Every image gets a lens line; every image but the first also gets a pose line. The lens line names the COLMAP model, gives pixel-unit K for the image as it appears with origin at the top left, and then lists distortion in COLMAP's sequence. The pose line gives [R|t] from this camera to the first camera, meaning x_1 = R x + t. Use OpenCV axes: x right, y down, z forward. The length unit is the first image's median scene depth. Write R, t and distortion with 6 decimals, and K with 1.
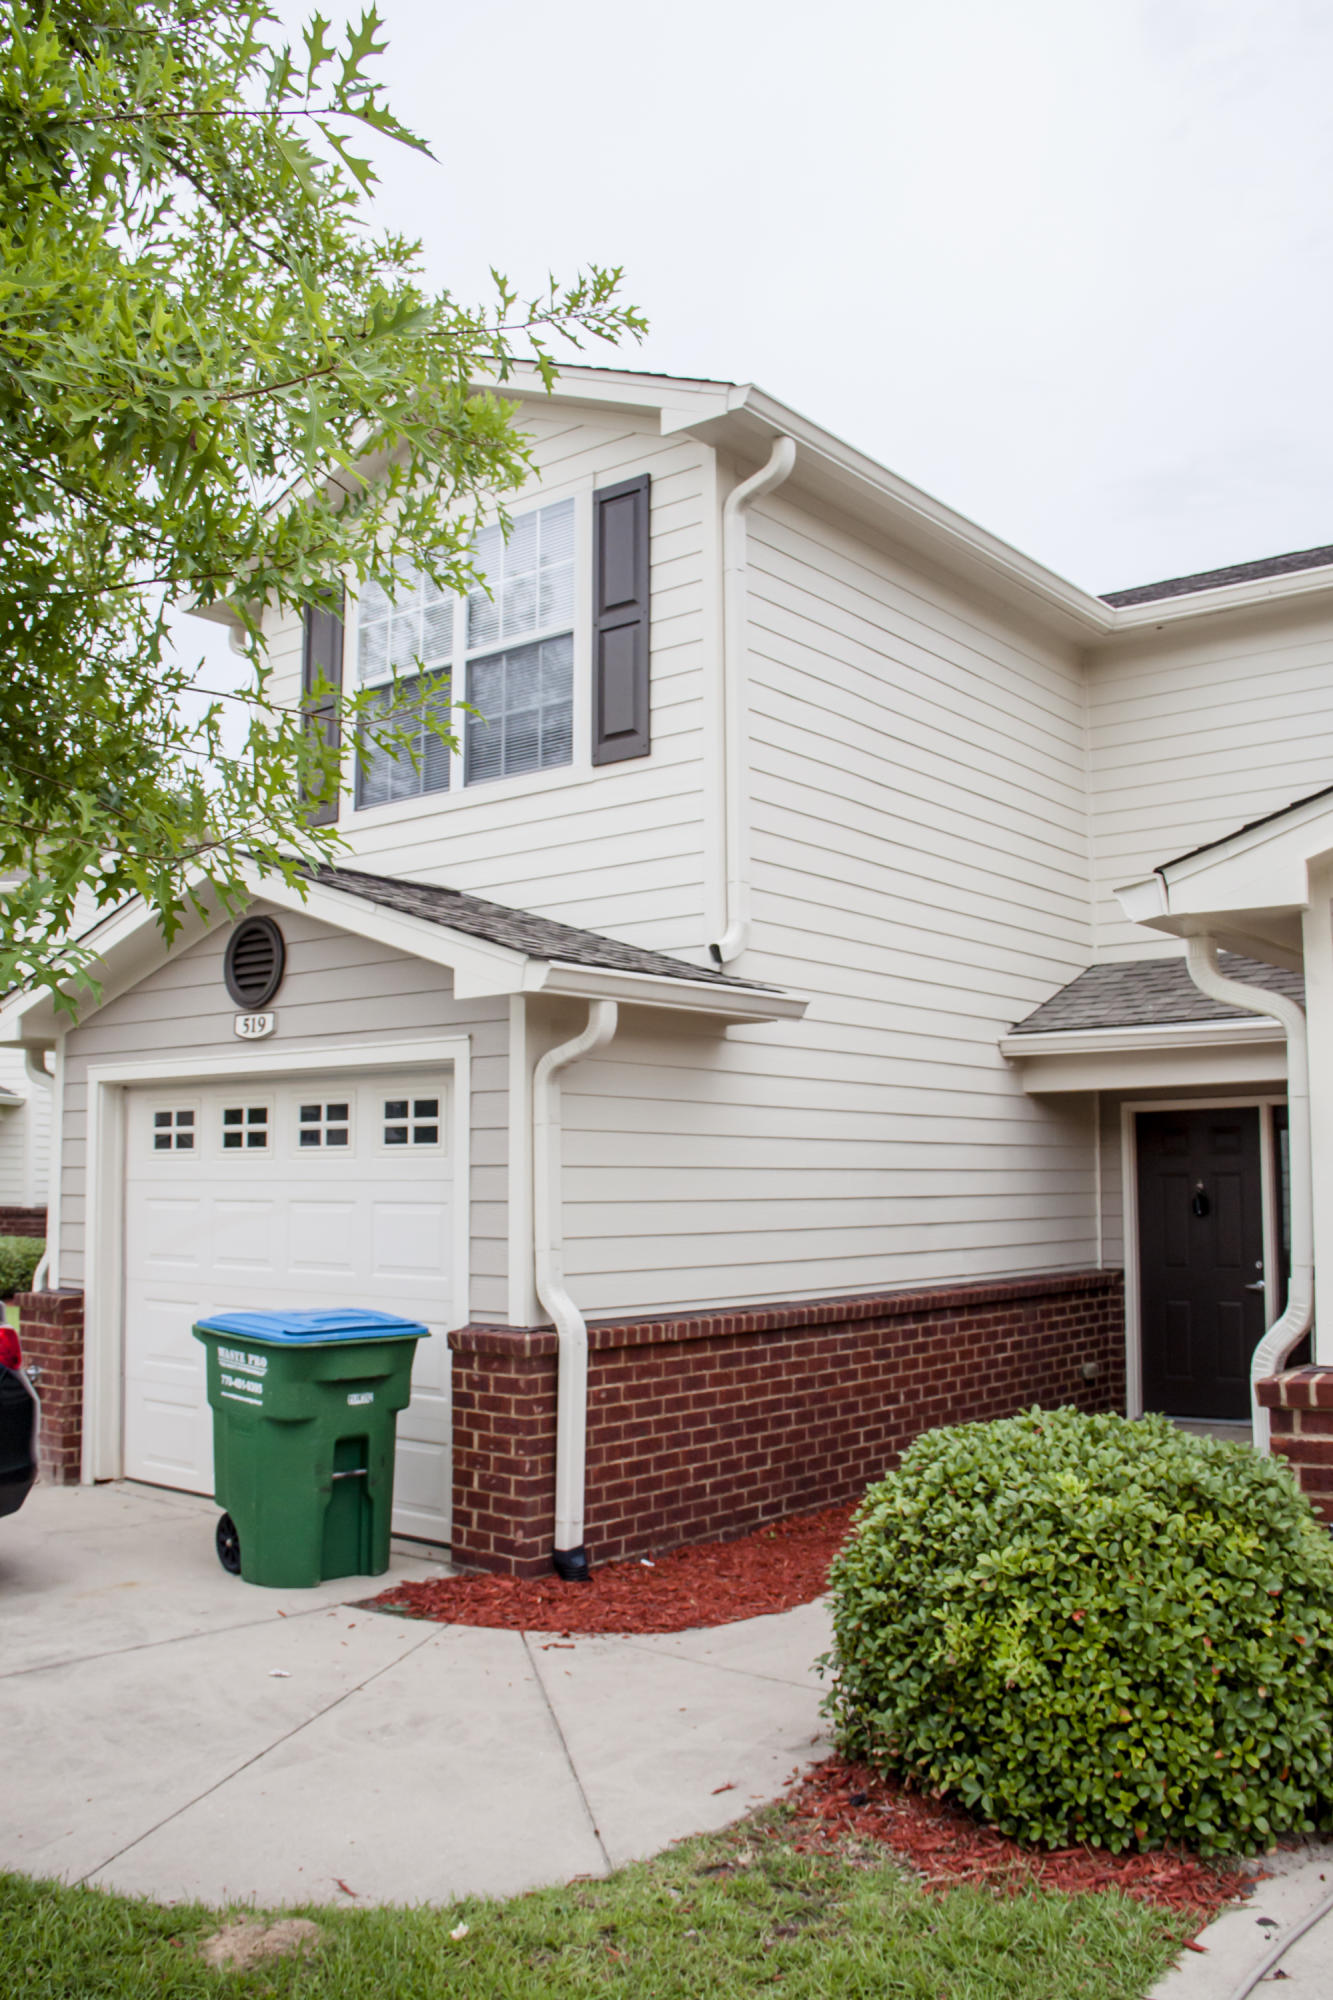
lens RADIAL K [[1681.0, 0, 675.0], [0, 1681.0, 1033.0], [0, 0, 1]] dist [-0.178995, 0.132689]
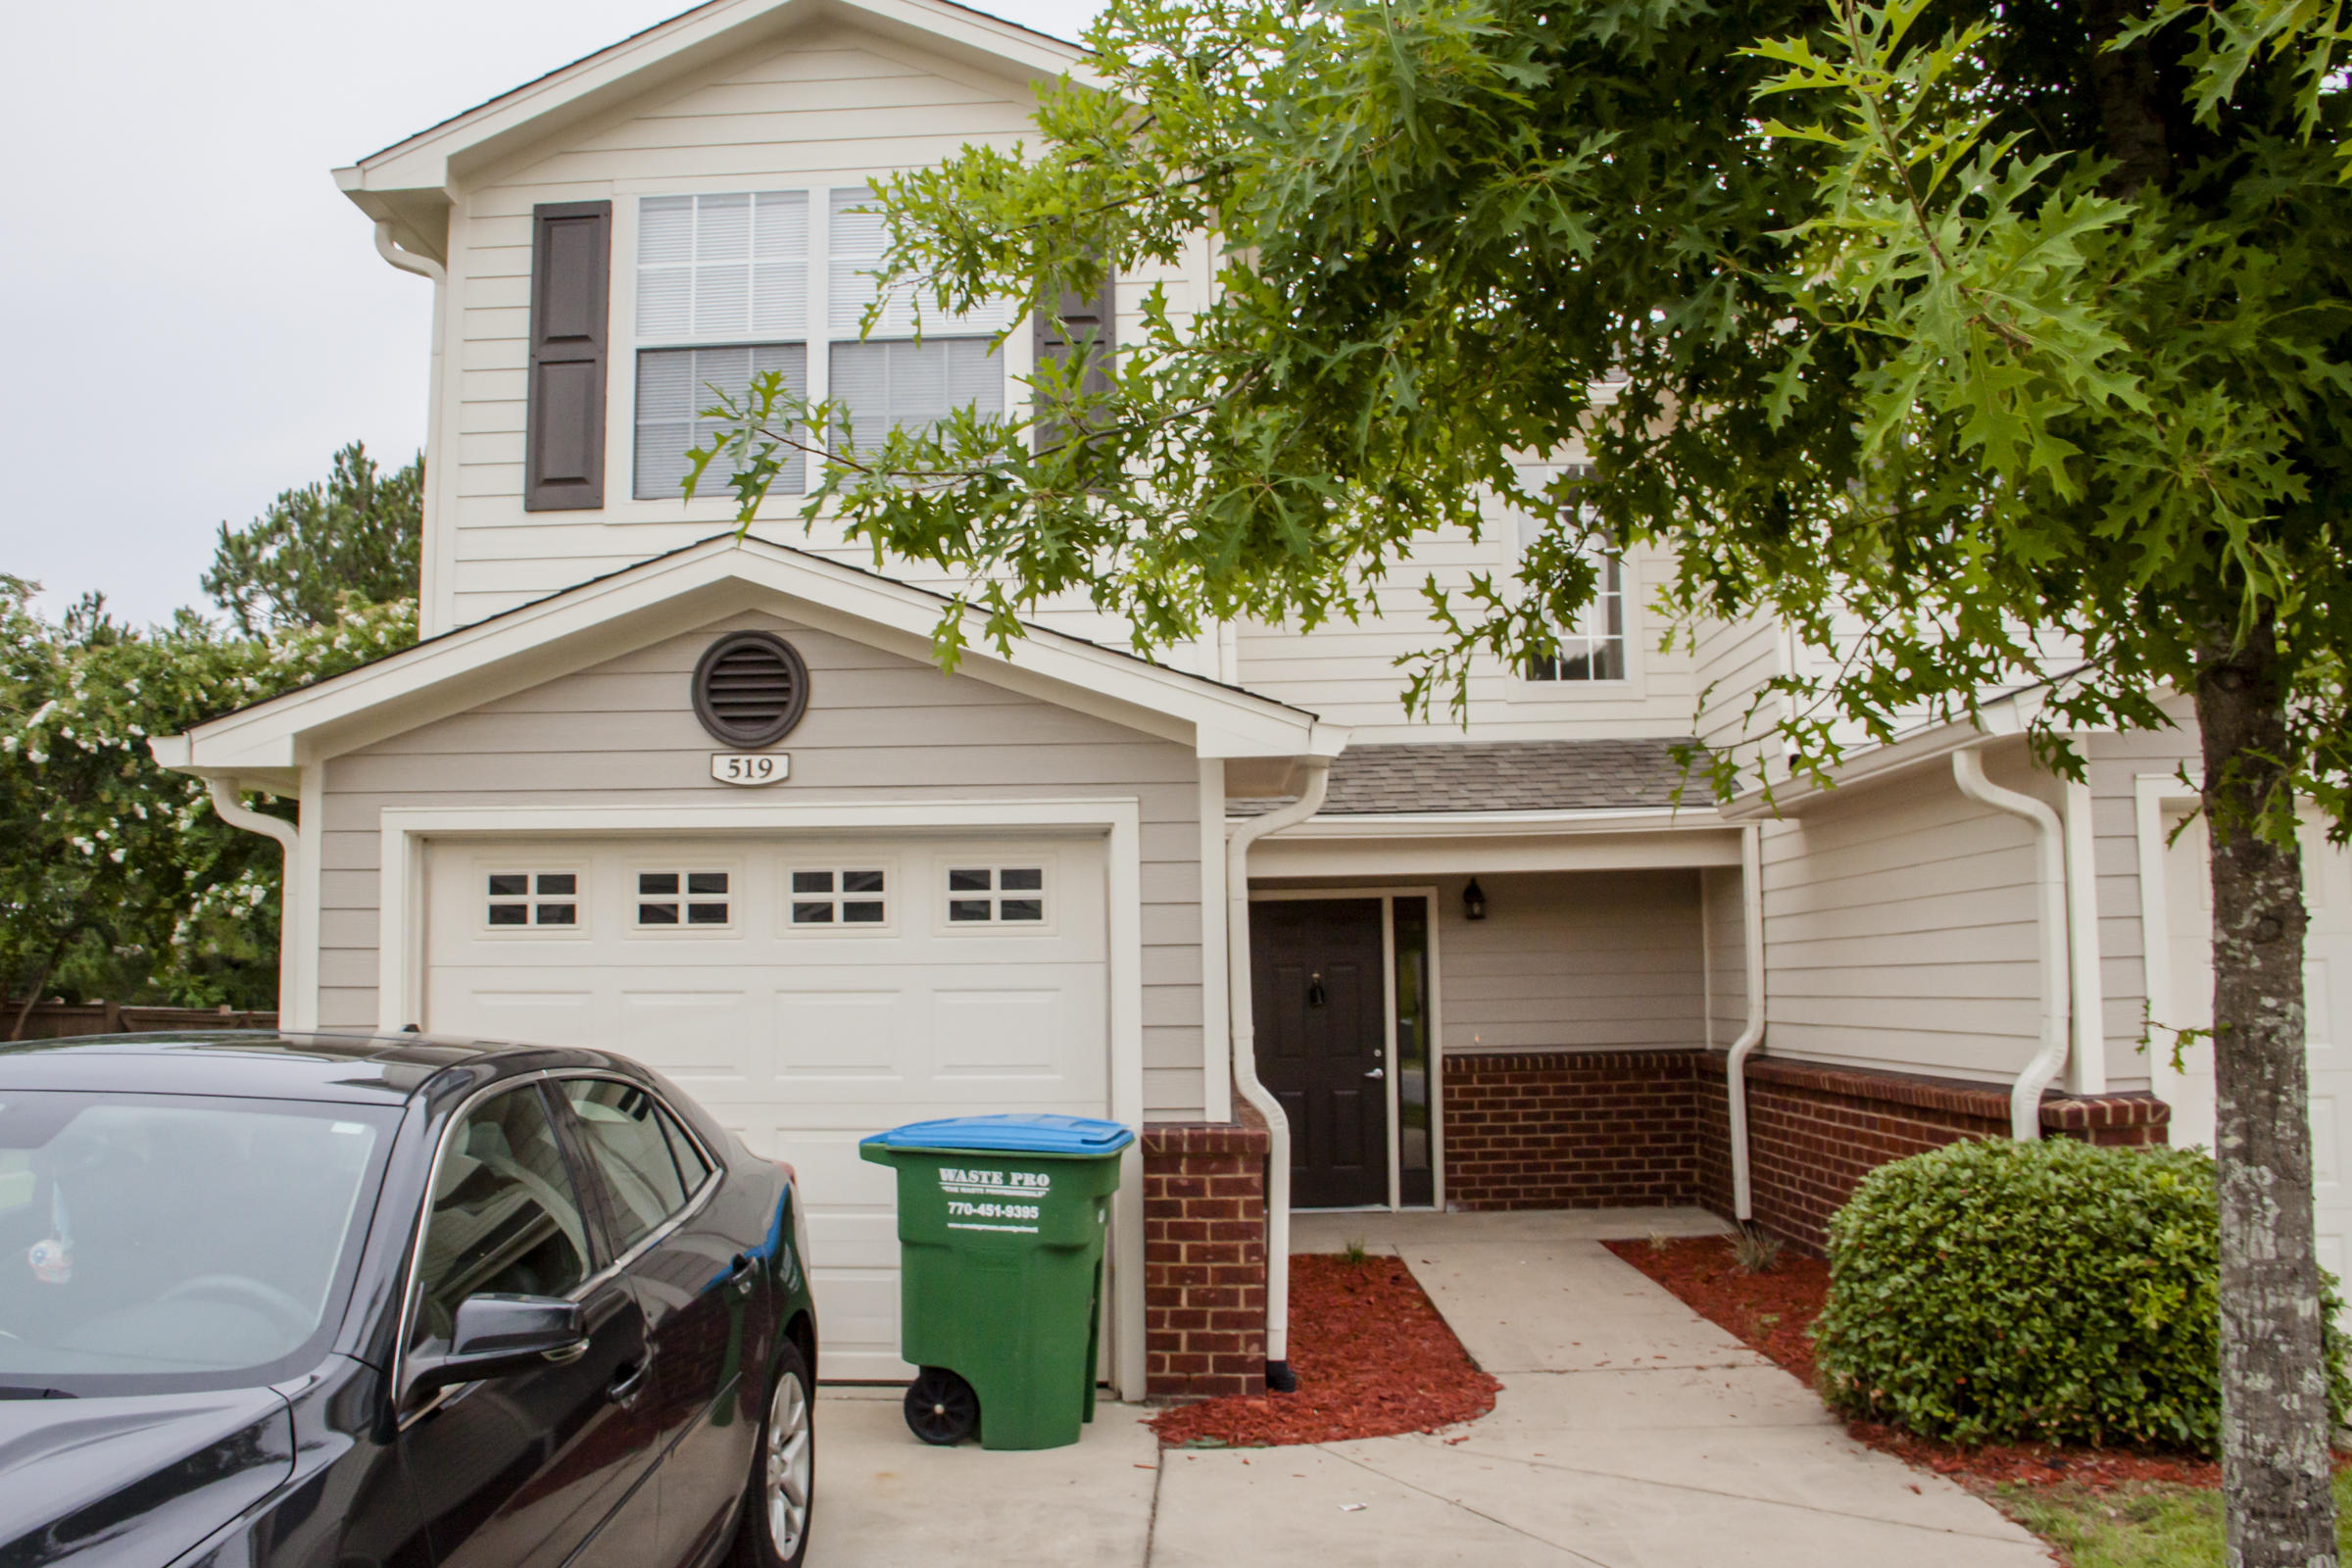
lens RADIAL K [[1976.9, 0, 1140.7], [0, 1976.9, 808.6], [0, 0, 1]] dist [-0.178995, 0.132689]
pose [[0.801703, 0.045166, 0.596014, -0.779916], [-0.044396, 0.998886, -0.015979, 0.024797], [-0.596071, -0.013650, 0.802815, 0.171388]]
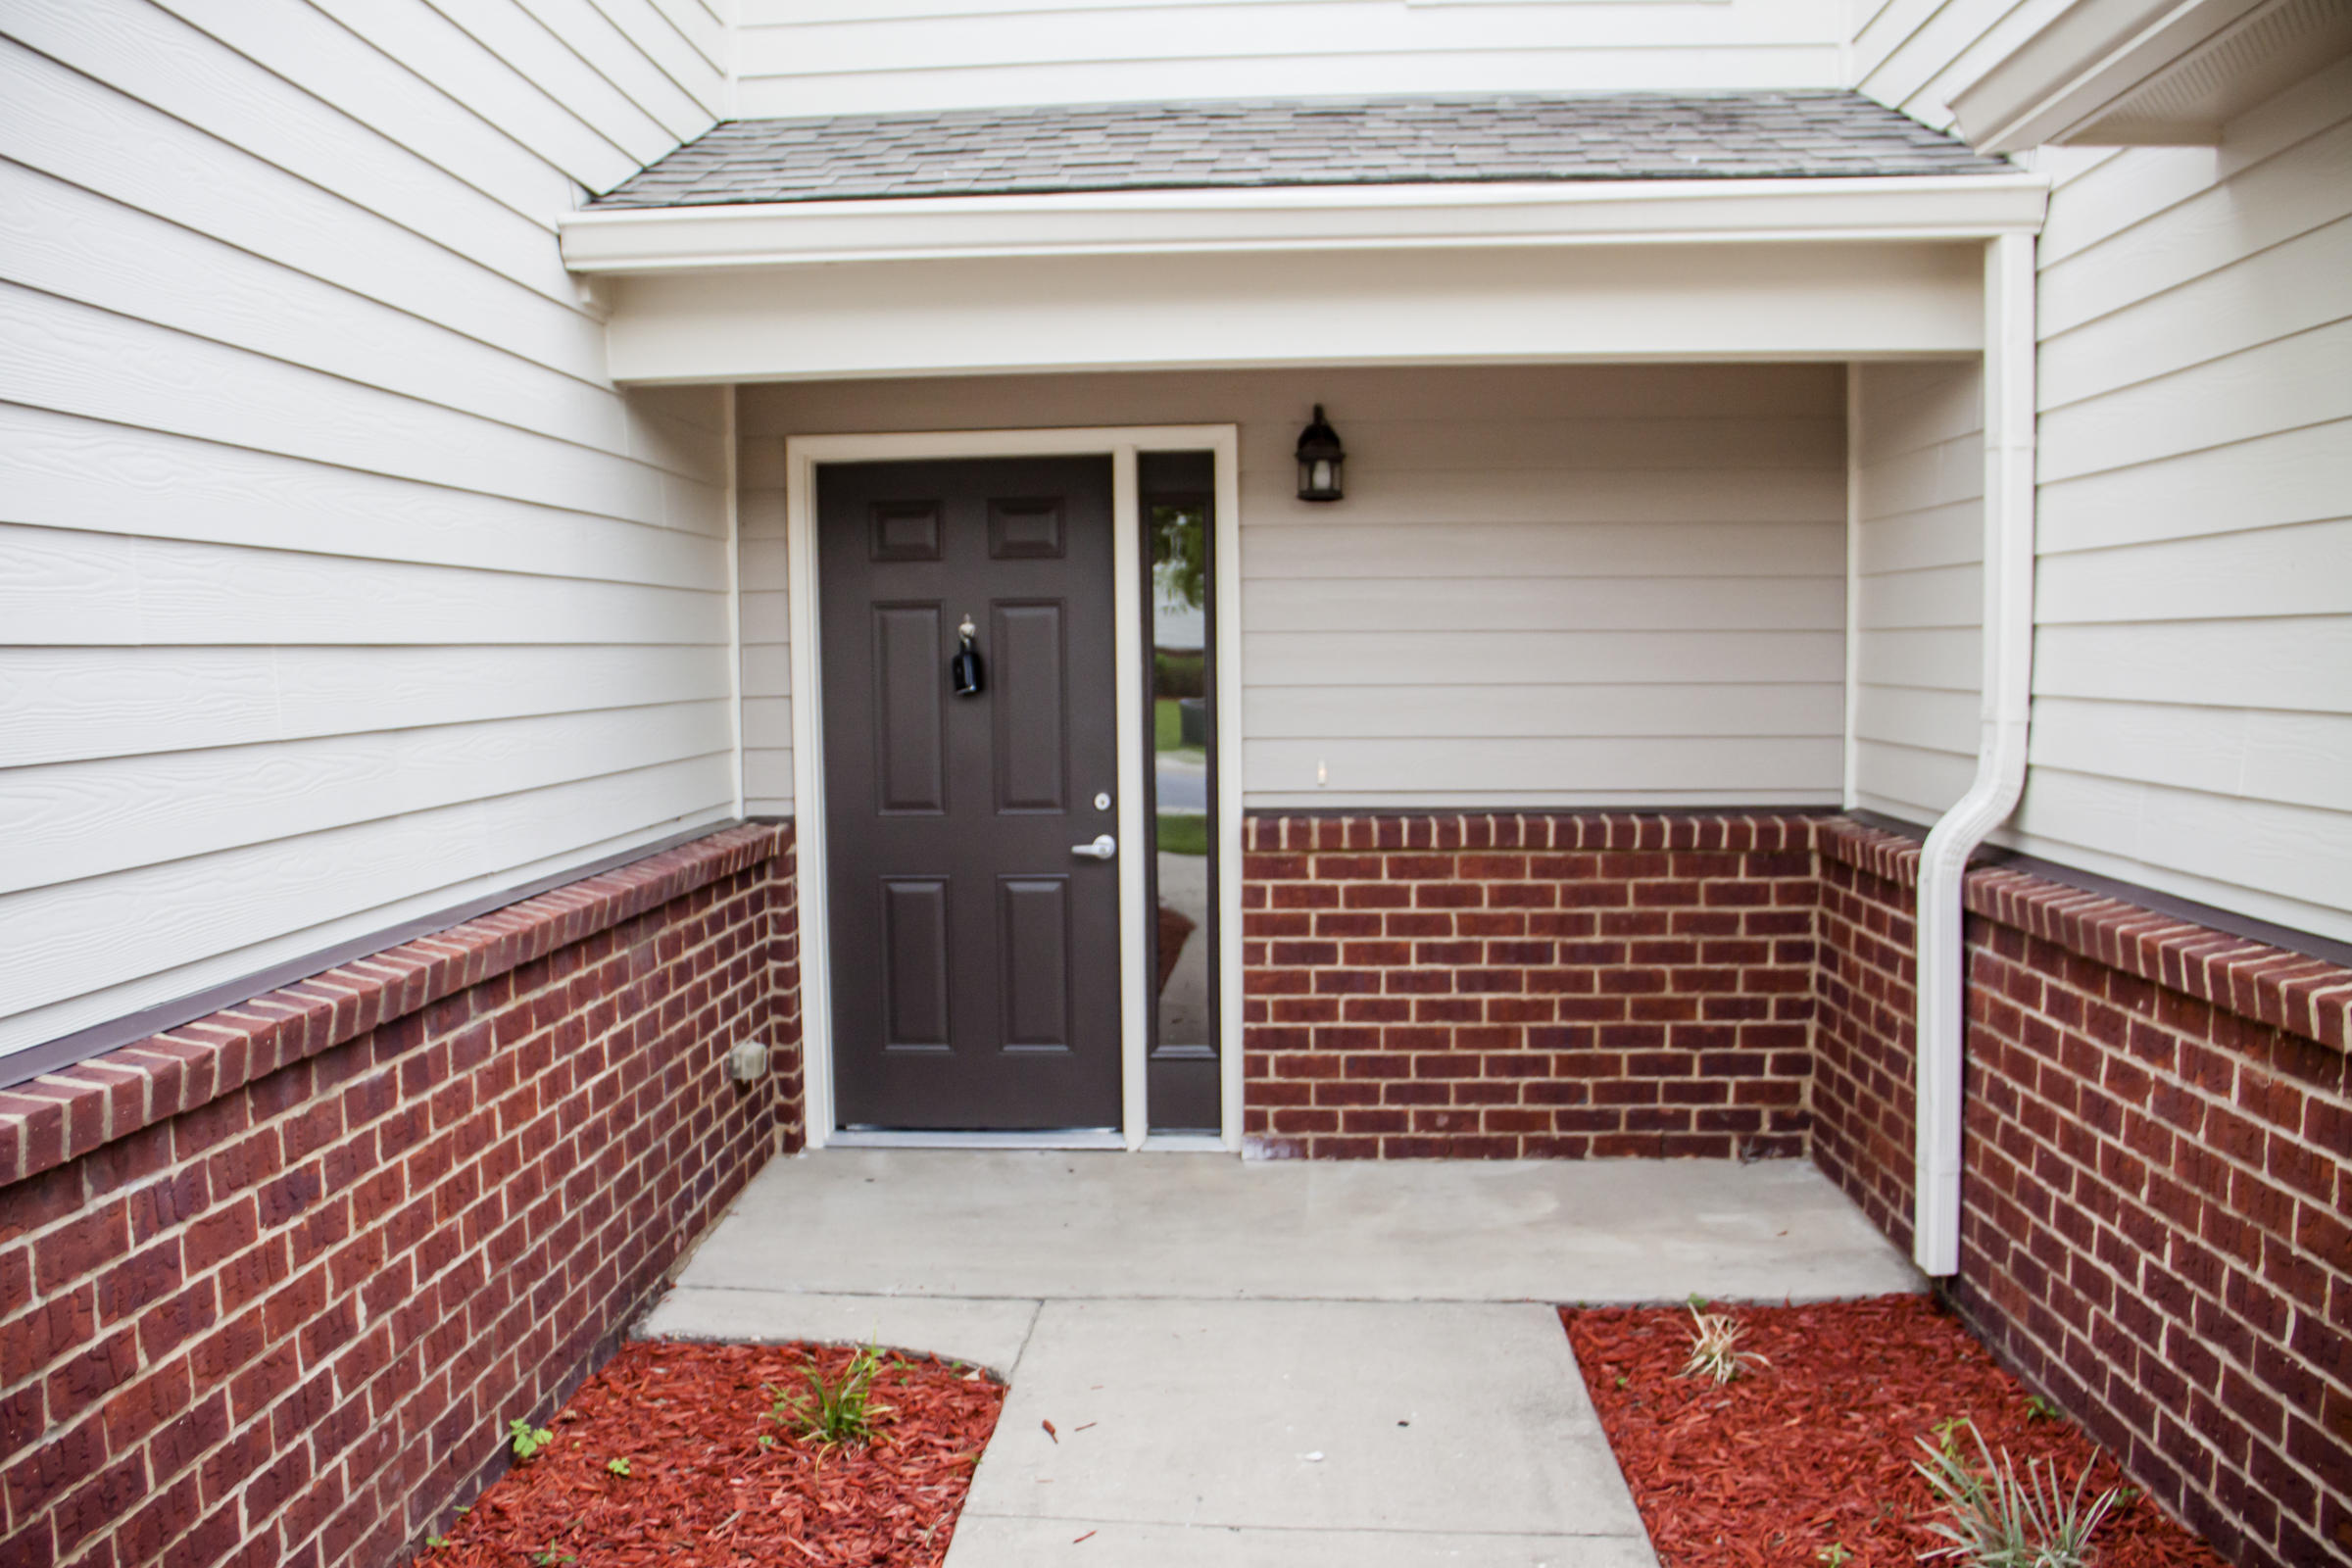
lens RADIAL K [[1976.9, 0, 1140.7], [0, 1976.9, 808.6], [0, 0, 1]] dist [-0.178995, 0.132689]
pose [[0.821852, -0.049451, 0.567550, 0.080264], [-0.046250, 0.987146, 0.152984, 0.091497], [-0.567820, -0.151980, 0.809001, 0.858137]]
